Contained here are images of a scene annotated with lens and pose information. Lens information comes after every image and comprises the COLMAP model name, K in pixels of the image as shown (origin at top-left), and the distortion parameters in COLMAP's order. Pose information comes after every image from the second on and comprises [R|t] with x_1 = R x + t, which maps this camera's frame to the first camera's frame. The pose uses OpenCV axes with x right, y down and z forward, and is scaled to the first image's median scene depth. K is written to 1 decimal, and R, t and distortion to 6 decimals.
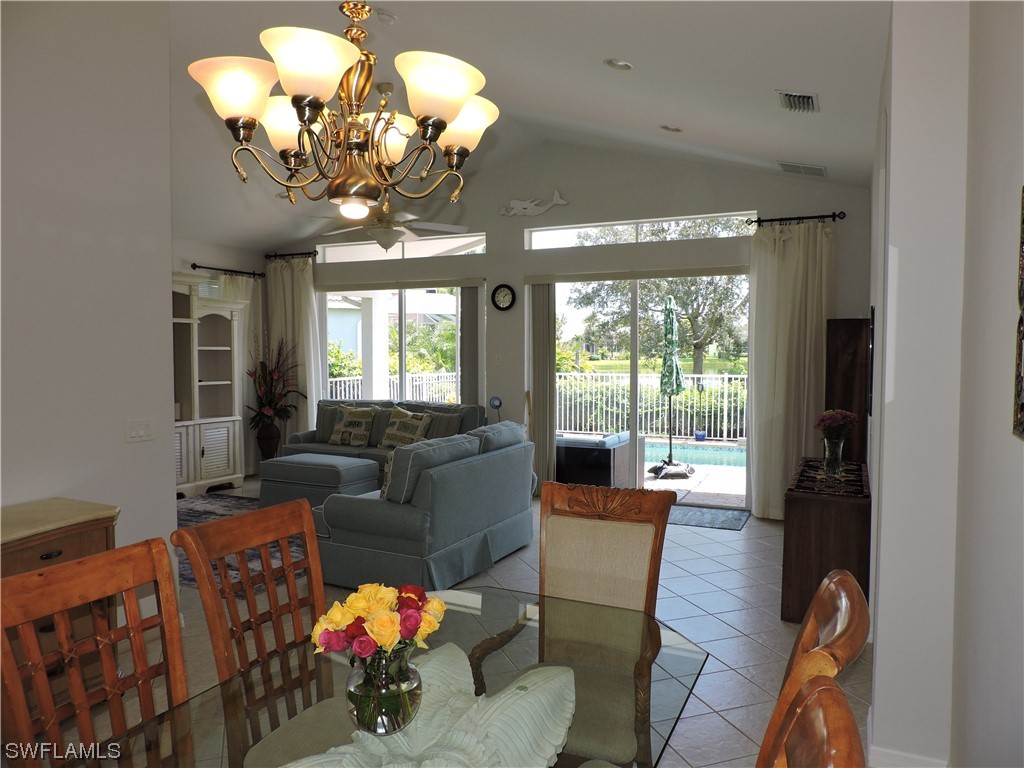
lens RADIAL K [[723.1, 0, 510.8], [0, 723.1, 389.2], [0, 0, 1]] dist [-0.021148, -0.010723]
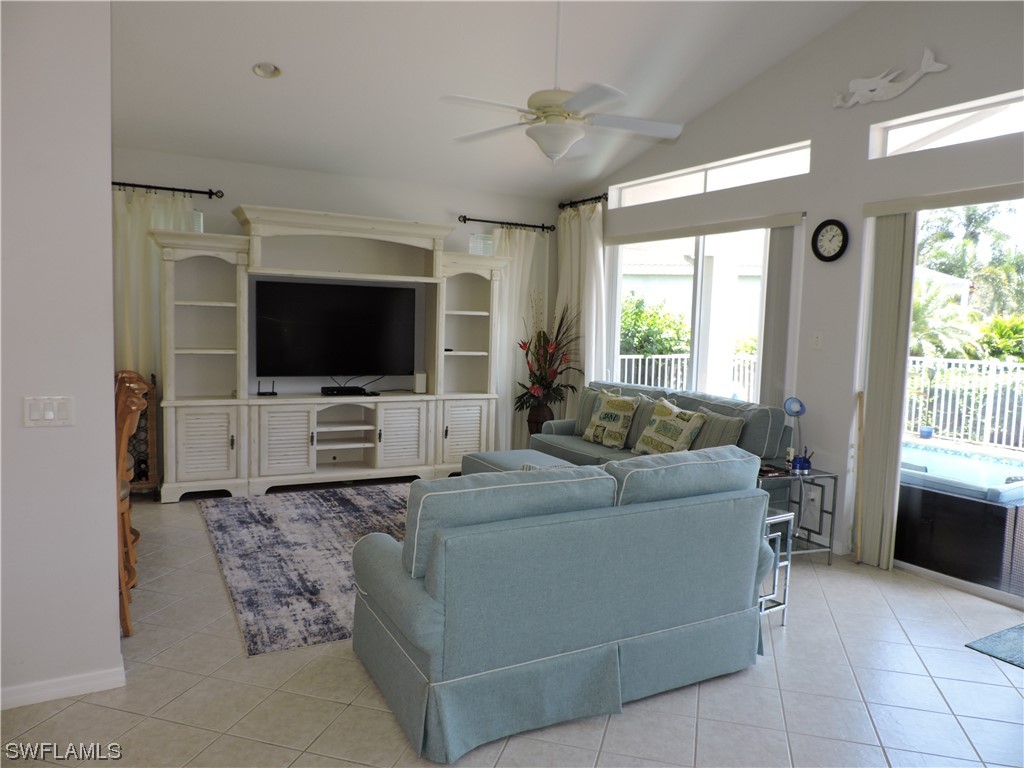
lens RADIAL K [[723.1, 0, 510.8], [0, 723.1, 389.2], [0, 0, 1]] dist [-0.021148, -0.010723]
pose [[0.816357, 0.076988, -0.572394, 0.128621], [-0.055866, 0.996954, 0.054415, -0.016066], [0.574840, -0.012445, 0.818171, 0.320518]]
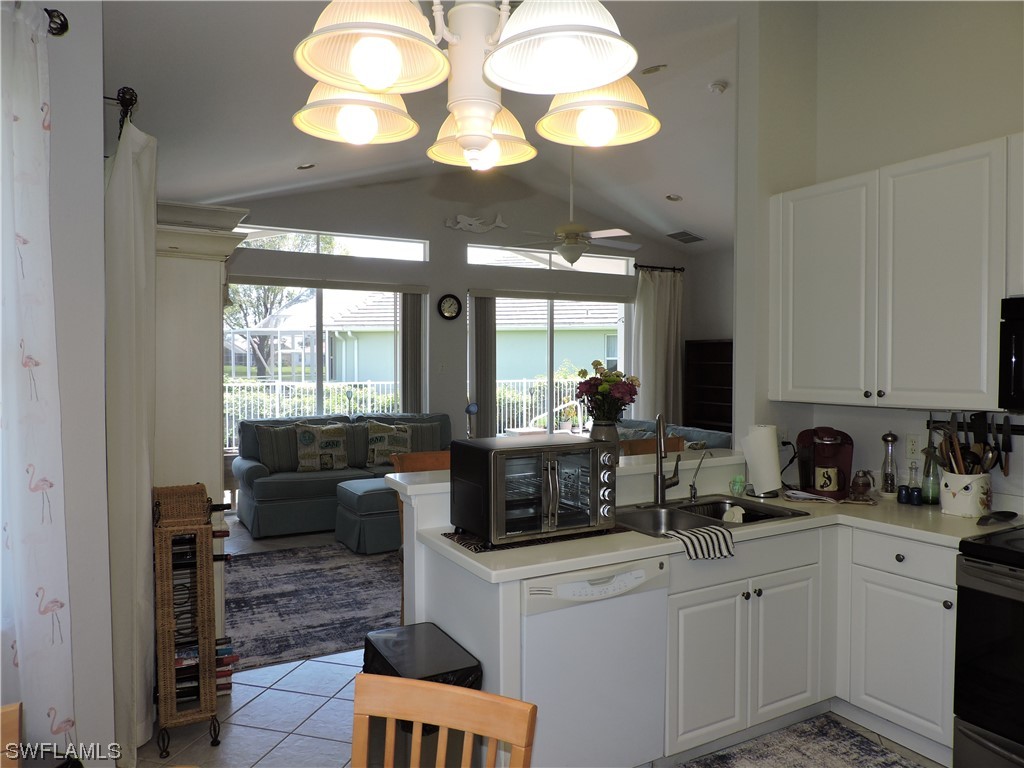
lens RADIAL K [[723.1, 0, 510.8], [0, 723.1, 389.2], [0, 0, 1]] dist [-0.021148, -0.010723]
pose [[0.578080, -0.031448, 0.815374, -0.785681], [0.043046, 0.999041, 0.008014, -0.014365], [-0.814844, 0.030466, 0.578879, 0.331104]]
